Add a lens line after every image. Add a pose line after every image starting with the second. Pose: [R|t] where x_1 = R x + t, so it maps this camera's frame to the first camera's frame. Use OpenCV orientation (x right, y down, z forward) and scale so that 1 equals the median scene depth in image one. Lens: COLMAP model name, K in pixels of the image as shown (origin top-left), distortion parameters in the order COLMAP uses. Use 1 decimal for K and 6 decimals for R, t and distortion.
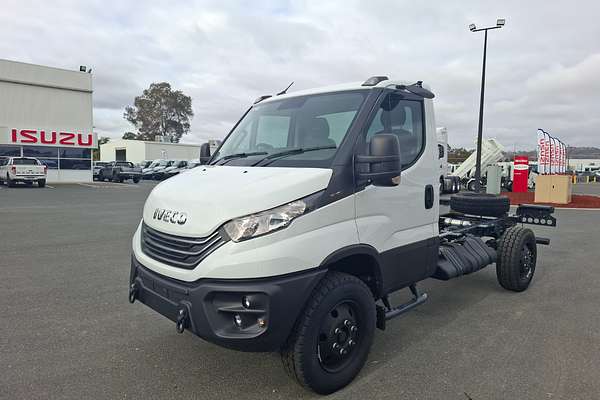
lens RADIAL K [[411.1, 0, 302.7], [0, 411.1, 201.1], [0, 0, 1]] dist [0.094766, -0.100080]
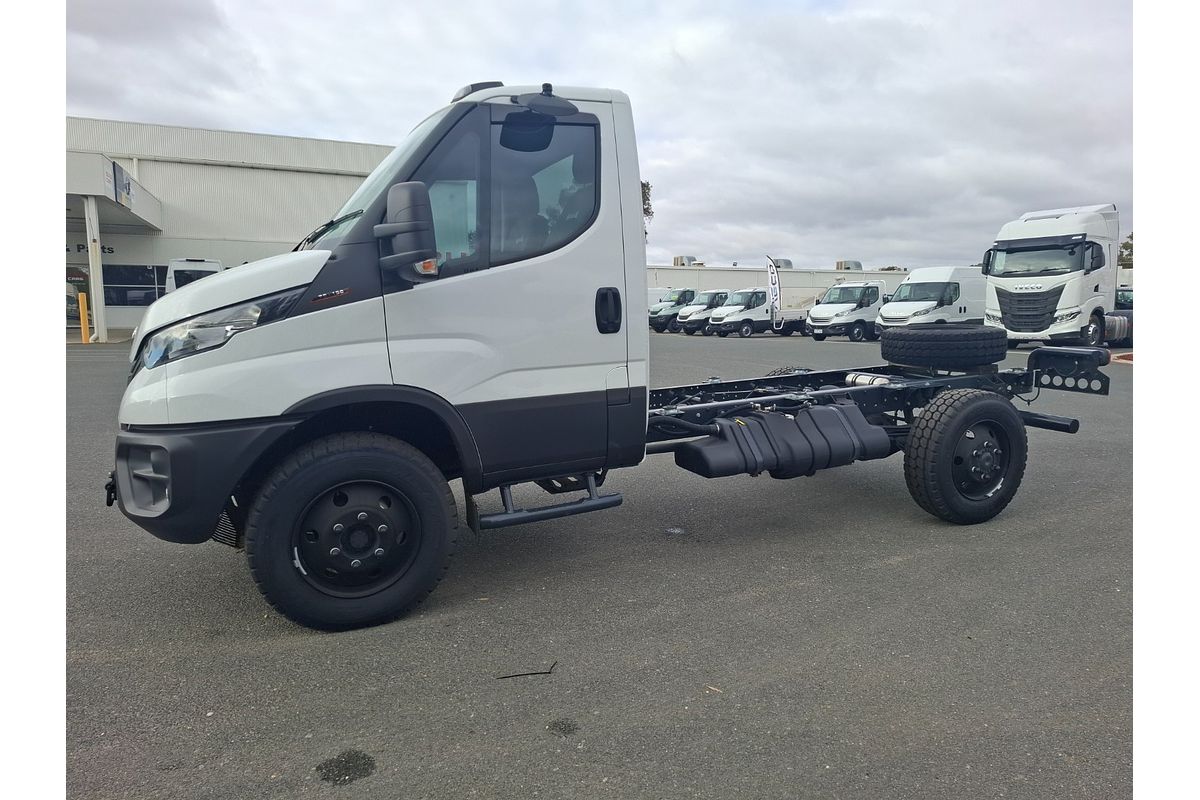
lens RADIAL K [[729.4, 0, 602.6], [0, 729.4, 403.0], [0, 0, 1]] dist [0.106099, -0.124205]
pose [[0.942165, 0.030616, -0.333749, 0.435266], [-0.013764, 0.998513, 0.052743, 0.041697], [0.334867, -0.045099, 0.941185, 0.080630]]
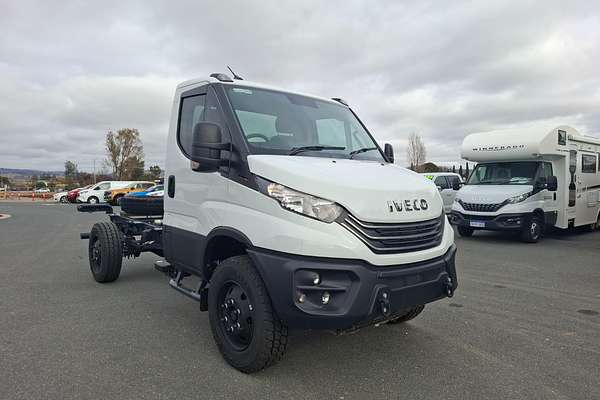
lens RADIAL K [[419.1, 0, 300.0], [0, 419.1, 200.0], [0, 0, 1]] dist [0.000413, -0.004321]
pose [[0.072707, -0.041741, 0.996479, -0.789925], [0.080440, 0.996114, 0.035857, -0.019211], [-0.994104, 0.077550, 0.075783, 0.687965]]
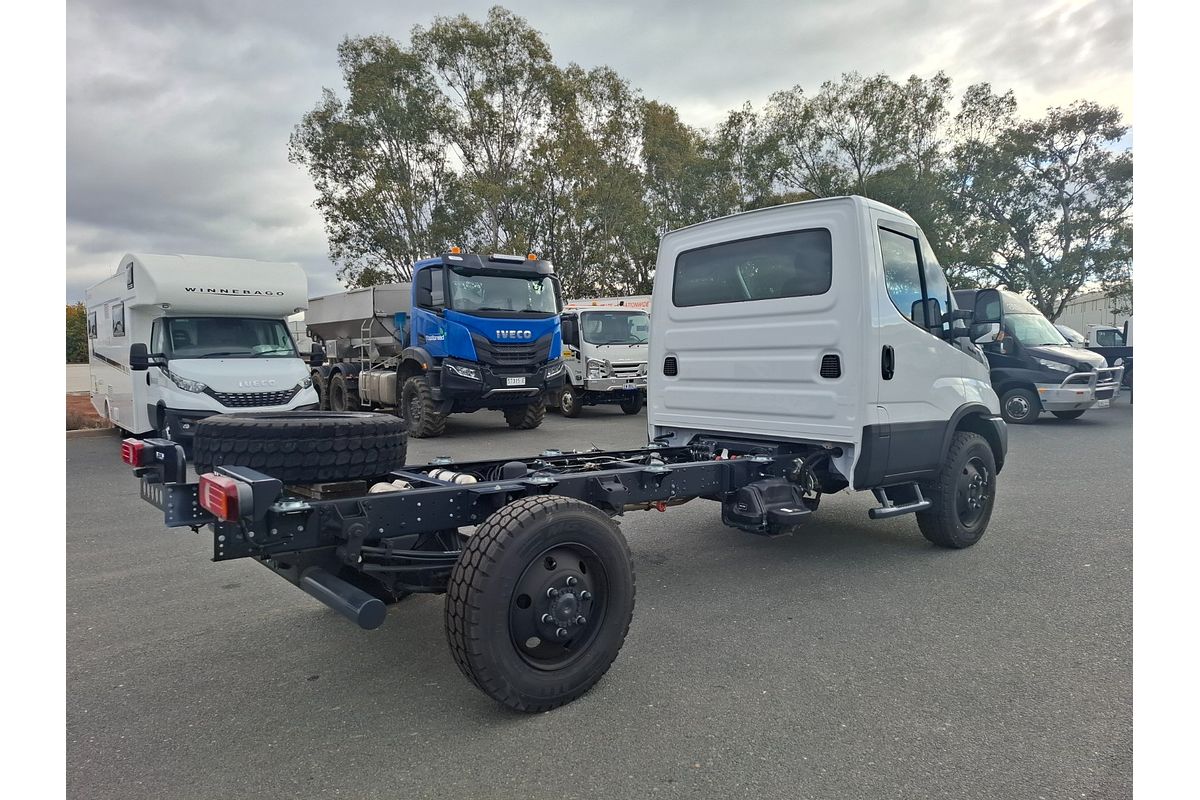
lens RADIAL K [[740.5, 0, 600.0], [0, 740.5, 400.0], [0, 0, 1]] dist [0.036538, -0.001964]
pose [[-0.998345, -0.003874, 0.057379, 0.250297], [0.004510, 0.989381, 0.145272, -0.122694], [-0.057333, 0.145291, -0.987726, 1.882893]]
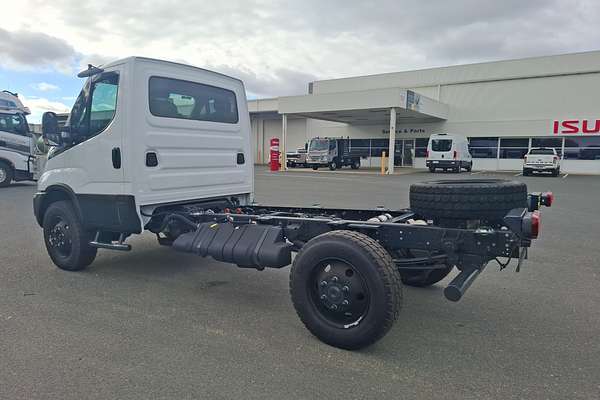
lens RADIAL K [[411.1, 0, 302.7], [0, 411.1, 201.1], [0, 0, 1]] dist [0.094766, -0.100080]
pose [[0.228834, 0.095203, -0.968799, 1.106833], [-0.082397, 0.993529, 0.078171, -0.018181], [0.969972, 0.061938, 0.235197, 0.880168]]
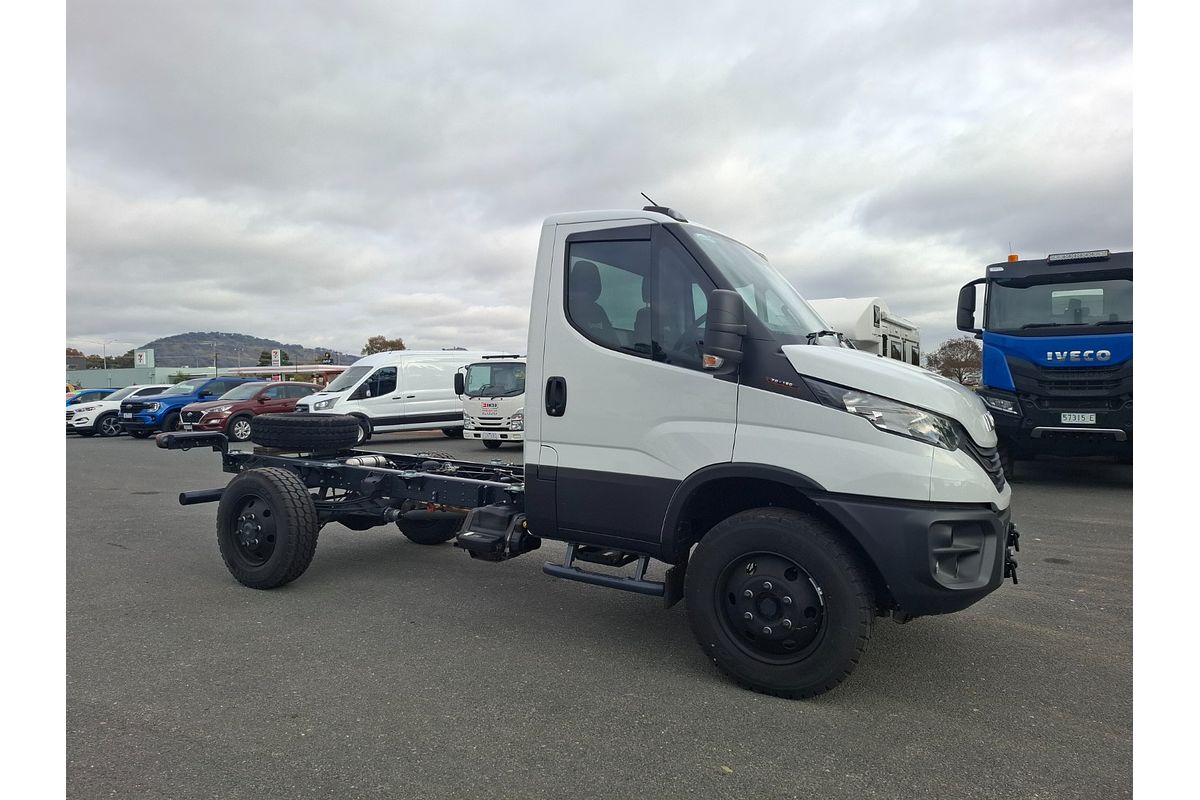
lens RADIAL K [[729.4, 0, 602.6], [0, 729.4, 403.0], [0, 0, 1]] dist [0.106099, -0.124205]
pose [[-0.276501, -0.029141, 0.960572, -0.781400], [0.081173, 0.995260, 0.053559, -0.065748], [-0.957579, 0.092781, -0.272825, 1.138181]]
